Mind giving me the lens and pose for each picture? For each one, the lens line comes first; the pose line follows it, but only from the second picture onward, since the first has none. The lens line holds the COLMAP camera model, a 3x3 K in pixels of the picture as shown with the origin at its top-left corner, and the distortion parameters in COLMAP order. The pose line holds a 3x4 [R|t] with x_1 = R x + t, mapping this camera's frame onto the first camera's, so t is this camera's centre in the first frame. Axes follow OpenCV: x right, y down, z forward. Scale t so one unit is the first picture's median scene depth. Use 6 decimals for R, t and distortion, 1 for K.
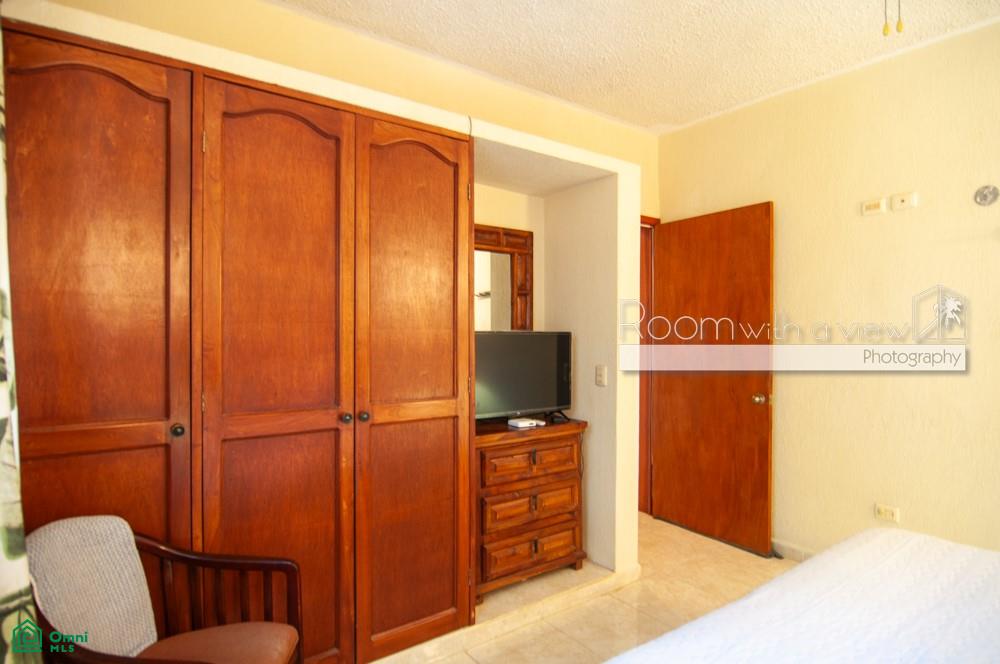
lens RADIAL K [[536.8, 0, 499.1], [0, 536.8, 336.6], [0, 0, 1]] dist [-0.000274, 0.003665]
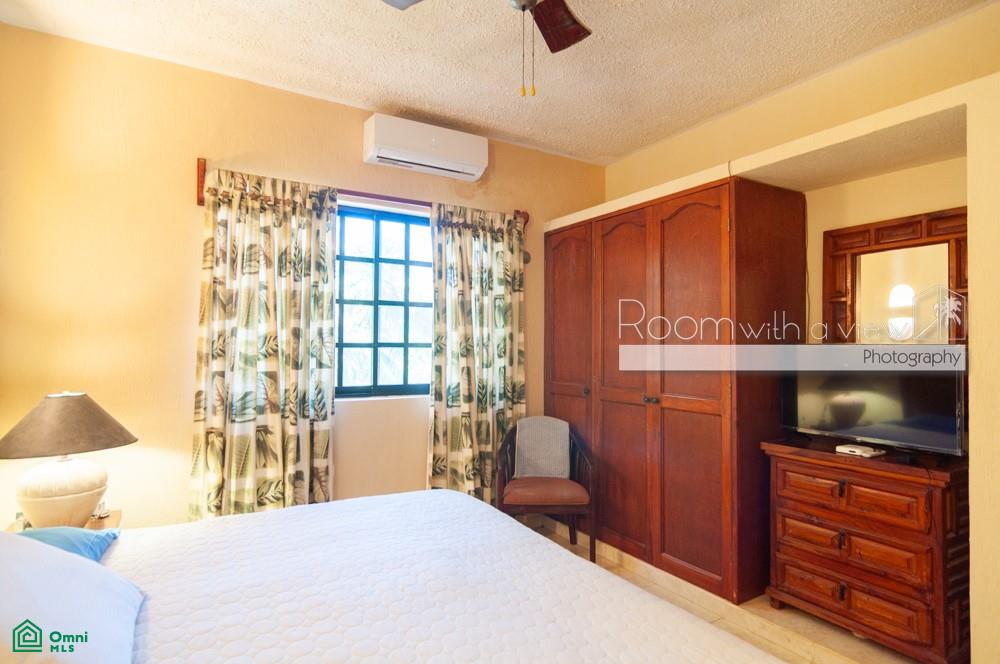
lens RADIAL K [[536.8, 0, 499.1], [0, 536.8, 336.6], [0, 0, 1]] dist [-0.000274, 0.003665]
pose [[-0.078534, -0.021703, -0.996675, 1.064141], [-0.009893, 0.999731, -0.020990, 0.003805], [0.996862, 0.008211, -0.078728, 0.558543]]
